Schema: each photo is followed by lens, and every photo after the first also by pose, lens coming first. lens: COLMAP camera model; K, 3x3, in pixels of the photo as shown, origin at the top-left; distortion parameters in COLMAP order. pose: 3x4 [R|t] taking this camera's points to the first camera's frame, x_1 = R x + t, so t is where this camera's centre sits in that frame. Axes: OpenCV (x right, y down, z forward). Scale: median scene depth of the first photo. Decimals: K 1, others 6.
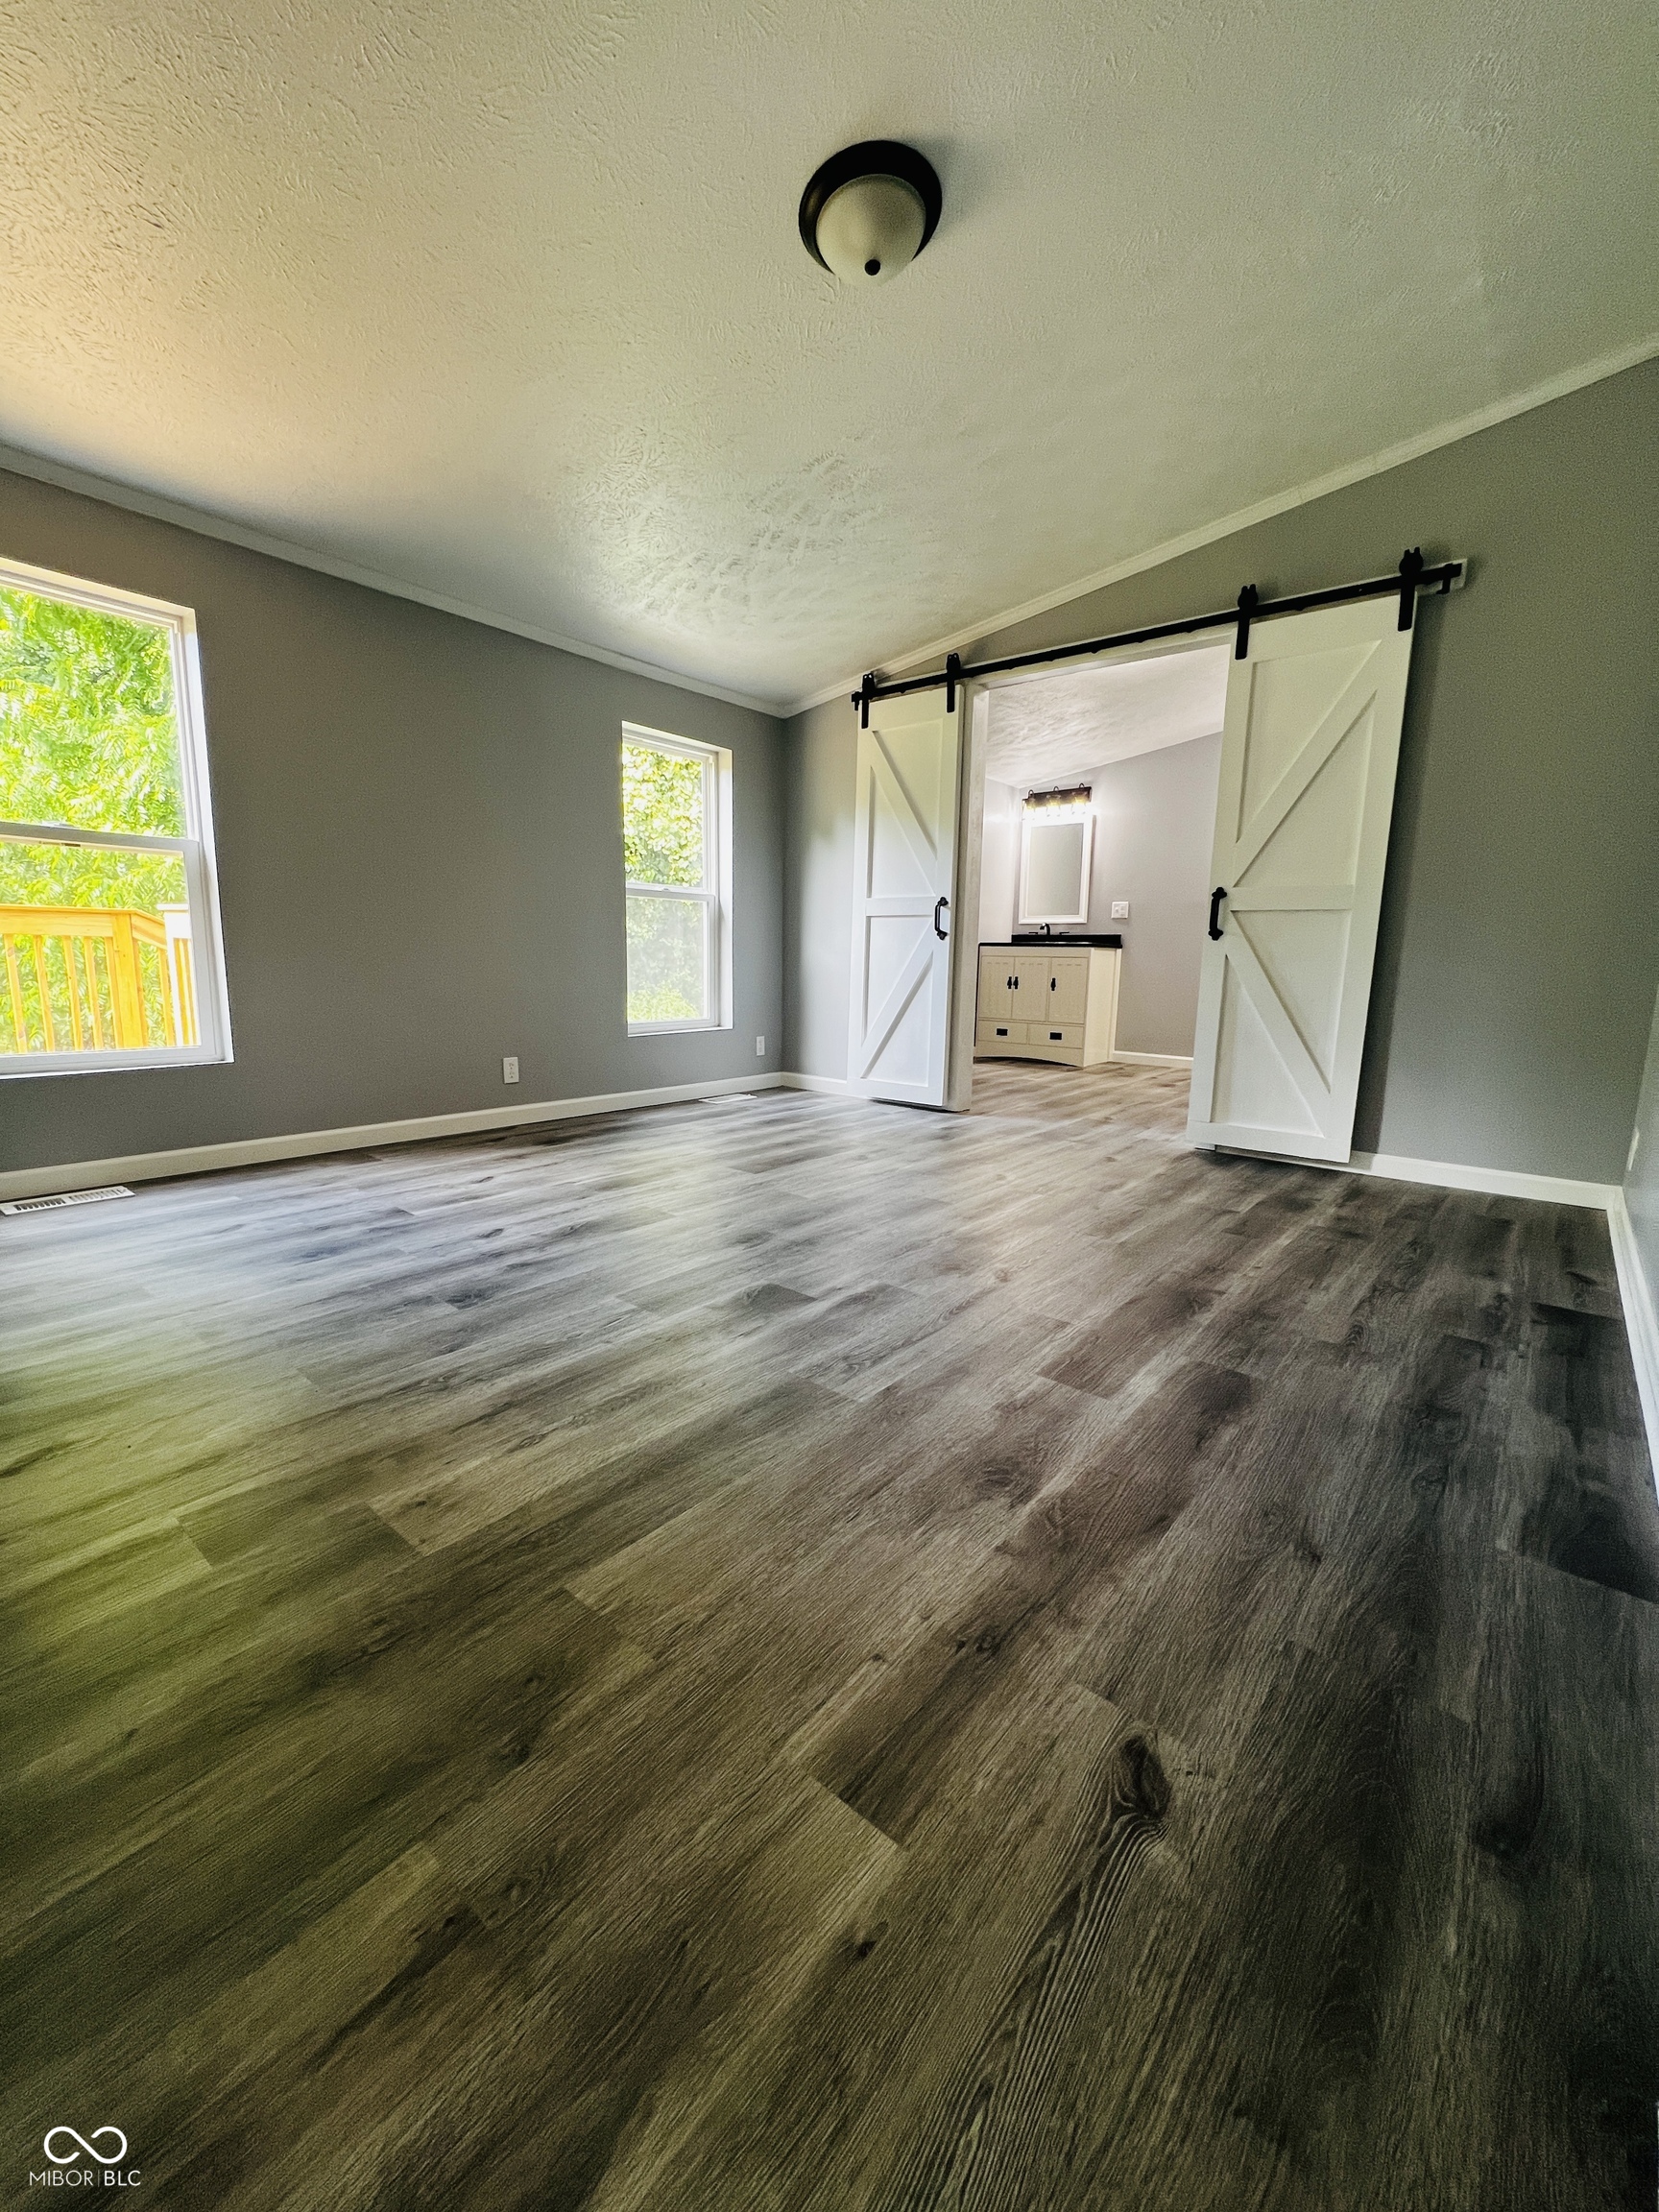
lens RADIAL K [[887.2, 0, 831.9], [0, 887.2, 1102.7], [0, 0, 1]] dist [-0.002821, 0.000834]
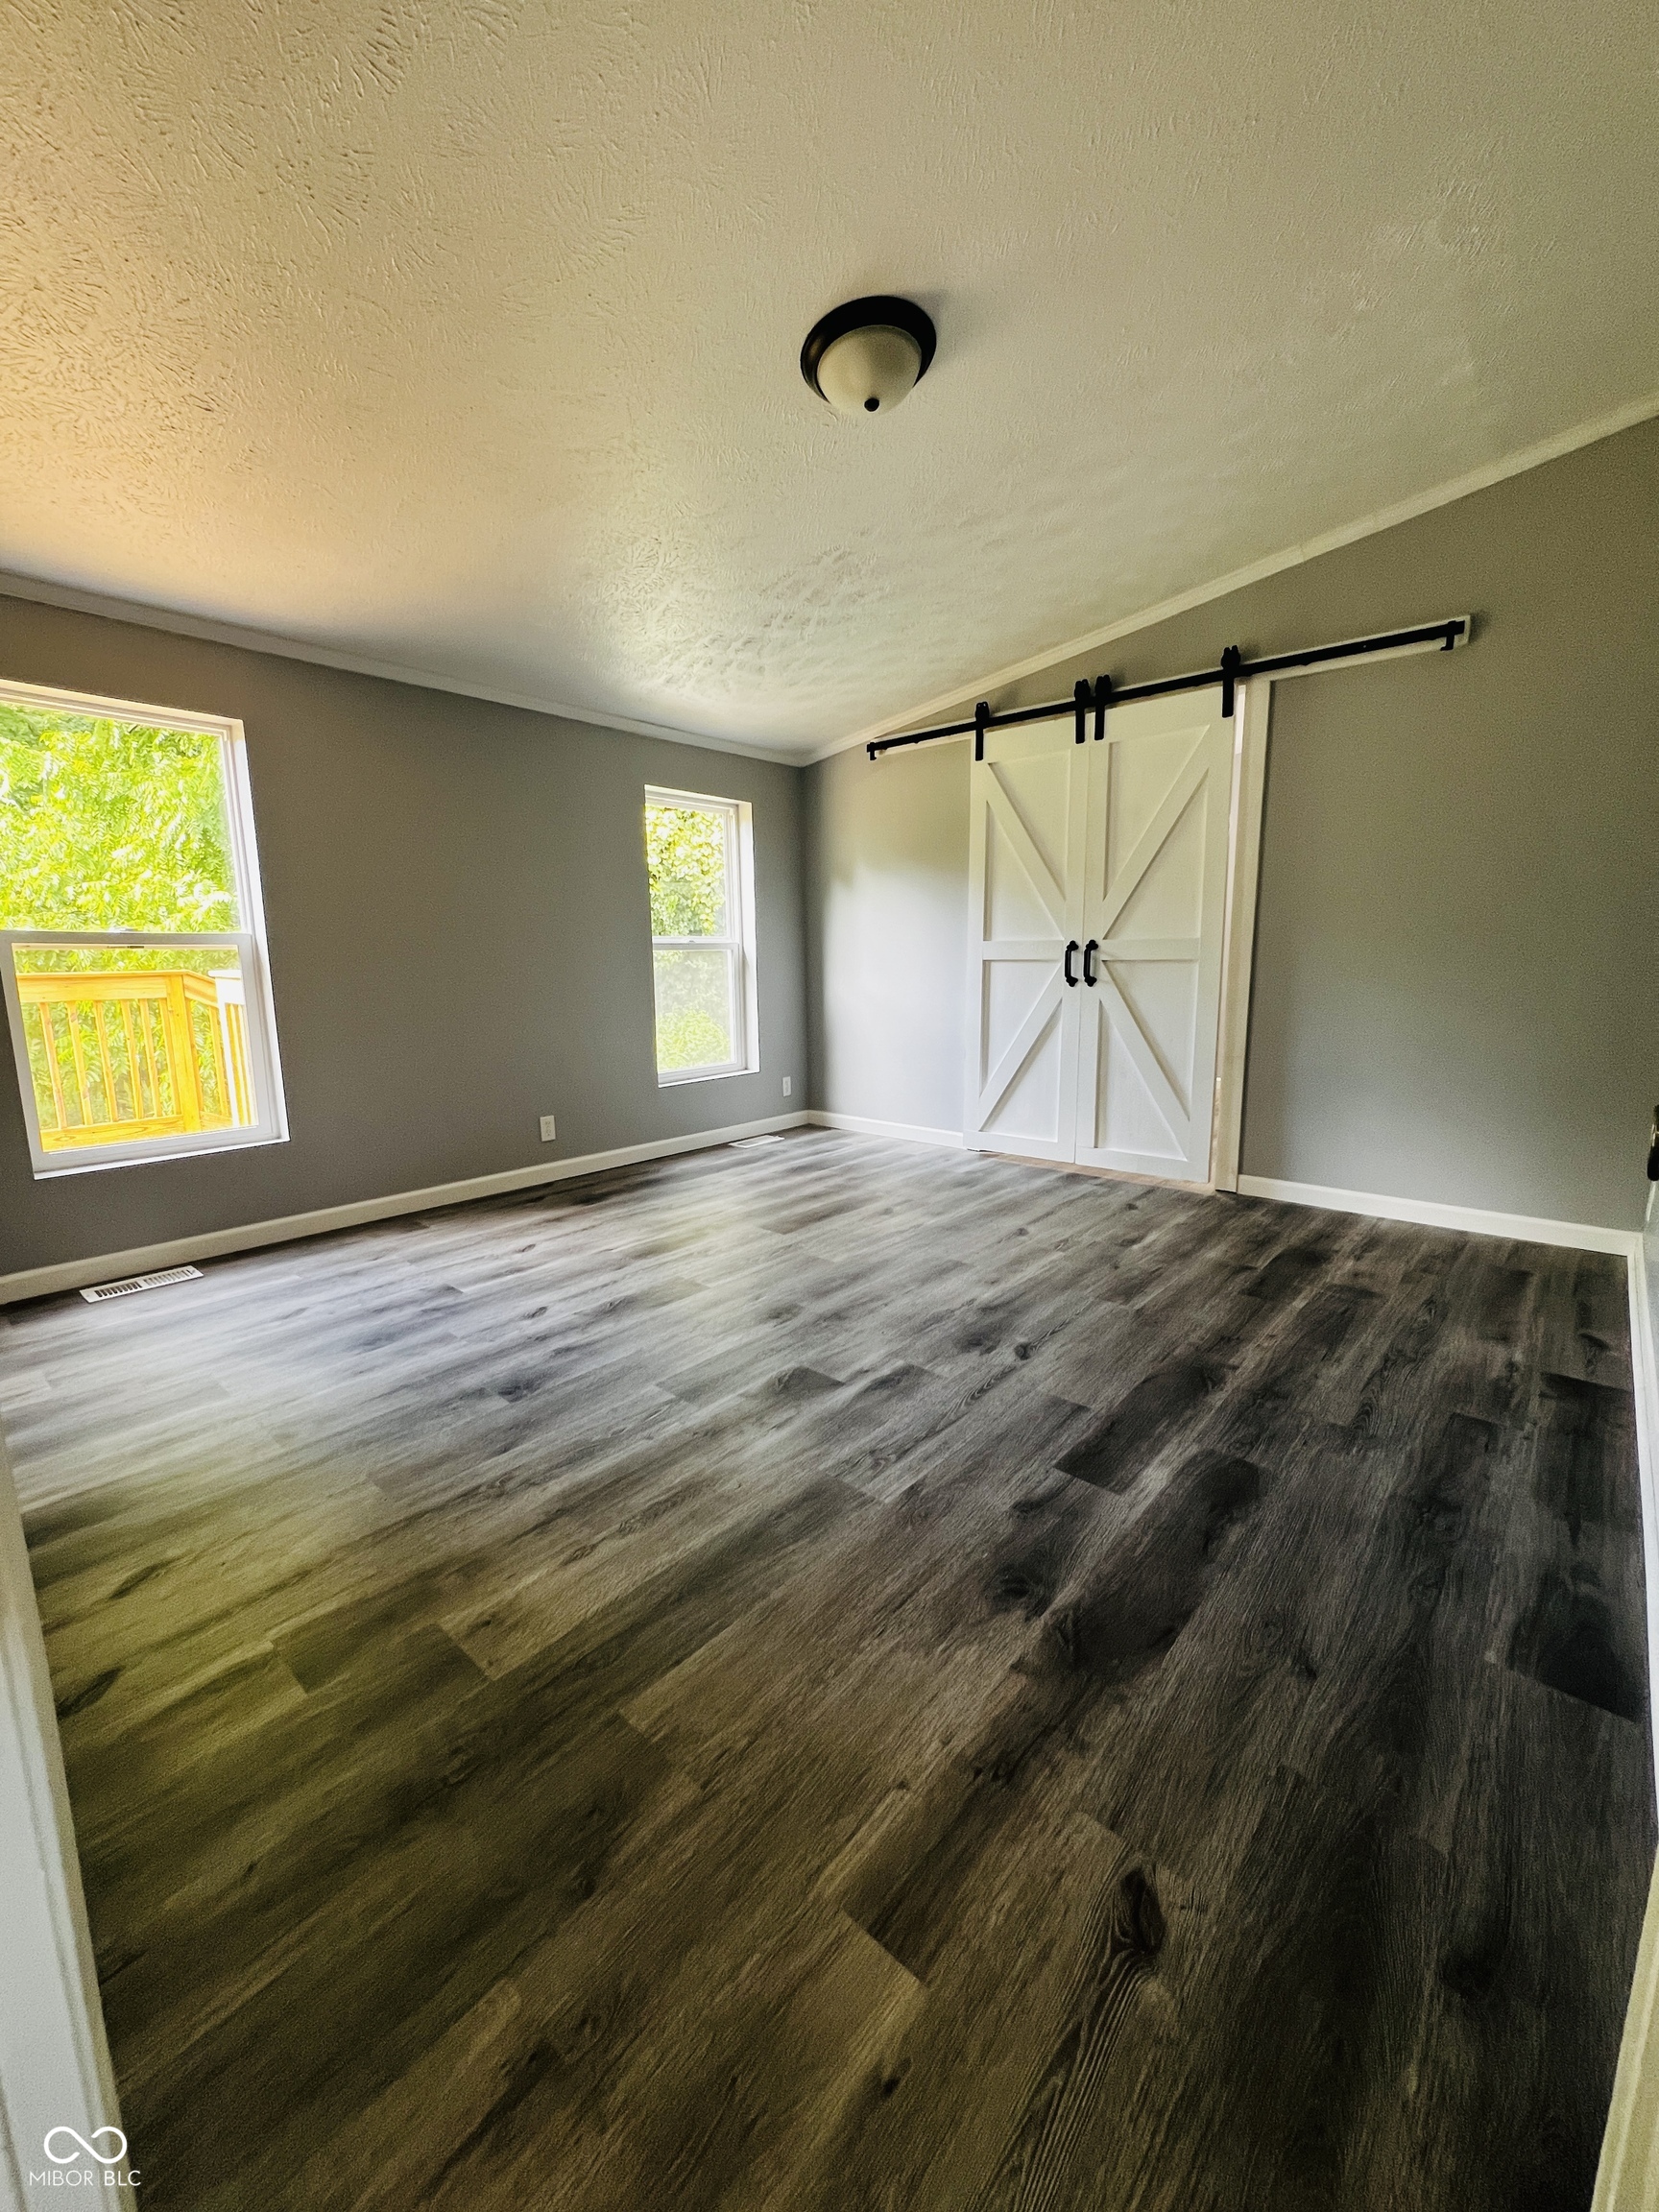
lens RADIAL K [[886.2, 0, 831.4], [0, 886.2, 1104.6], [0, 0, 1]] dist [-0.002523, 0.000350]
pose [[0.999102, -0.026276, -0.033237, 0.017408], [0.026376, 0.999649, 0.002574, -0.176409], [0.033158, -0.003448, 0.999444, -0.079746]]
